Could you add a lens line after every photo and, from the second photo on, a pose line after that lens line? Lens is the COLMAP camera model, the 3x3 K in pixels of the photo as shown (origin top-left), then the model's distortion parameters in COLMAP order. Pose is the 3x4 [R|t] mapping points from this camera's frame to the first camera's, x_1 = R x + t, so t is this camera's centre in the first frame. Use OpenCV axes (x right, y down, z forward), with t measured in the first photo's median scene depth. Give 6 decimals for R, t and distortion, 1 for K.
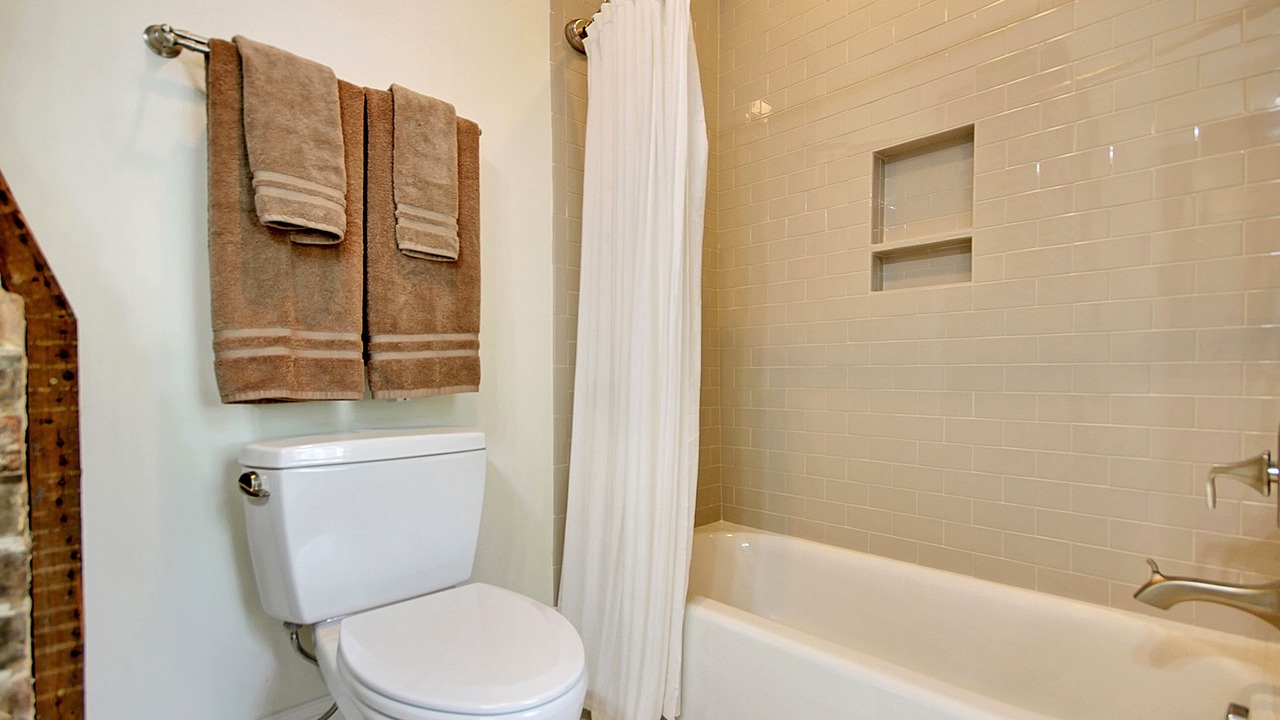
lens RADIAL K [[595.1, 0, 636.9], [0, 595.1, 376.2], [0, 0, 1]] dist [0.037188, -0.017638]
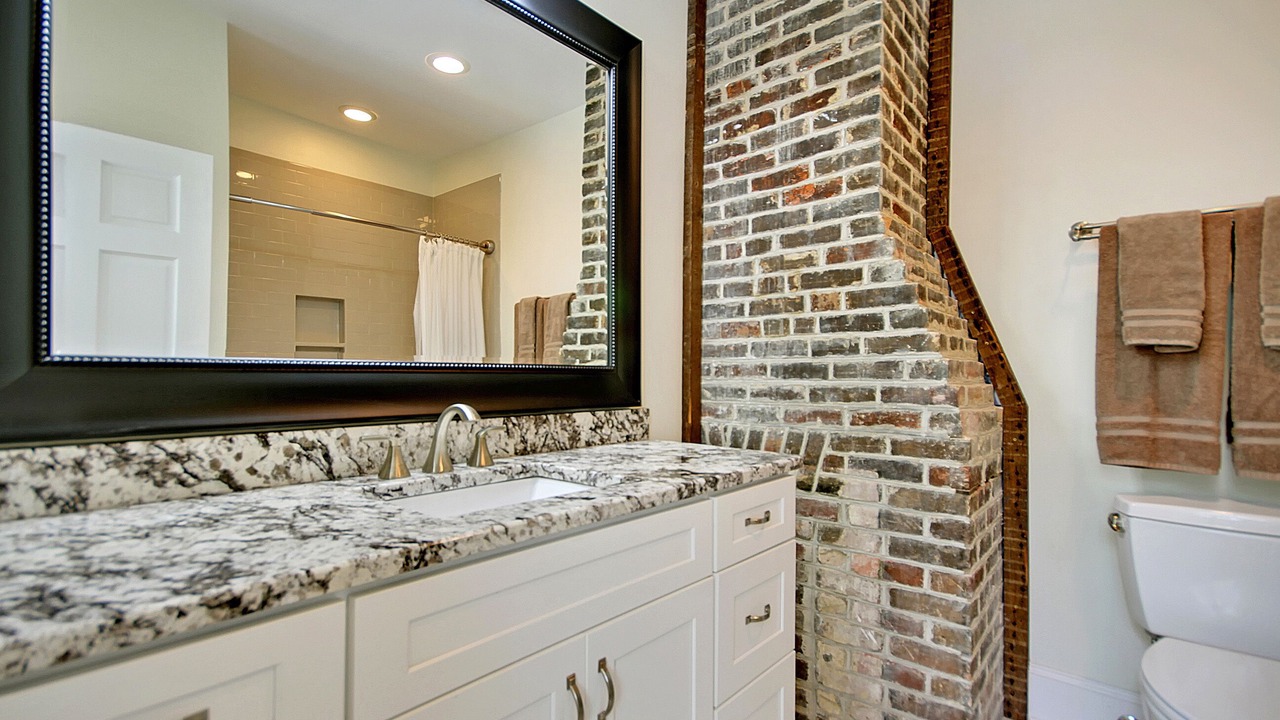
lens RADIAL K [[595.1, 0, 636.9], [0, 595.1, 376.2], [0, 0, 1]] dist [0.037188, -0.017638]
pose [[0.096031, 0.010747, -0.995320, 0.702632], [-0.013694, 0.999861, 0.009475, -0.170842], [0.995284, 0.012720, 0.096165, -0.313047]]
